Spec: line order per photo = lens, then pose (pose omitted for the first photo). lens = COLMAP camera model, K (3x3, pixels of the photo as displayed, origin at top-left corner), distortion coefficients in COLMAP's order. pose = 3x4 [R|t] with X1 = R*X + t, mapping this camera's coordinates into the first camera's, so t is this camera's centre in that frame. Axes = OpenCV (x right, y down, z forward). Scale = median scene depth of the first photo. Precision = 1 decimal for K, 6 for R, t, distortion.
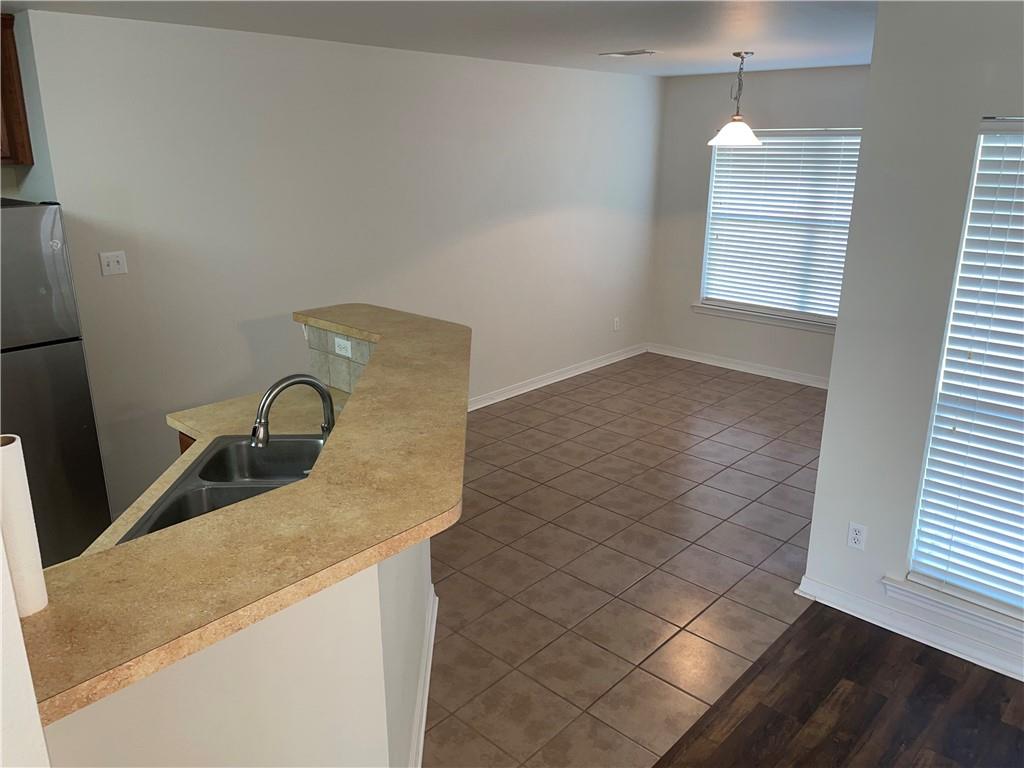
lens RADIAL K [[771.6, 0, 506.0], [0, 771.6, 383.9], [0, 0, 1]] dist [0.069282, -0.095045]
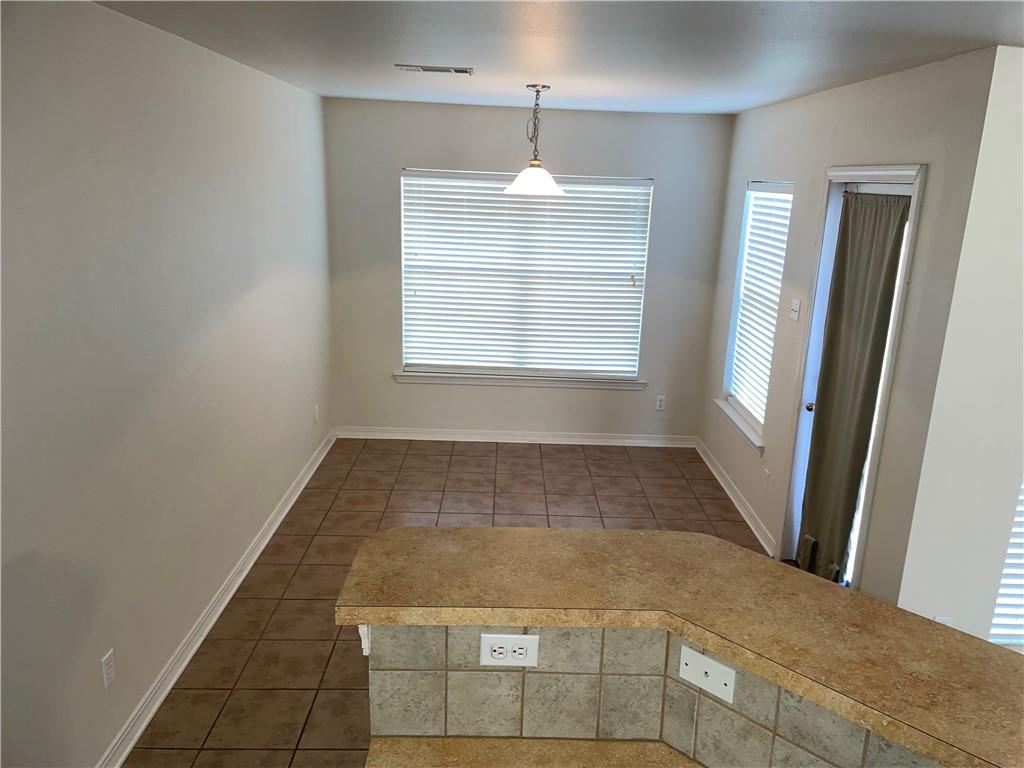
lens RADIAL K [[771.6, 0, 534.8], [0, 771.6, 392.5], [0, 0, 1]] dist [0.069282, -0.095045]
pose [[0.708645, -0.166089, 0.685738, -0.260293], [0.176843, 0.982686, 0.055261, -0.117195], [-0.683044, 0.082107, 0.725747, 0.336783]]
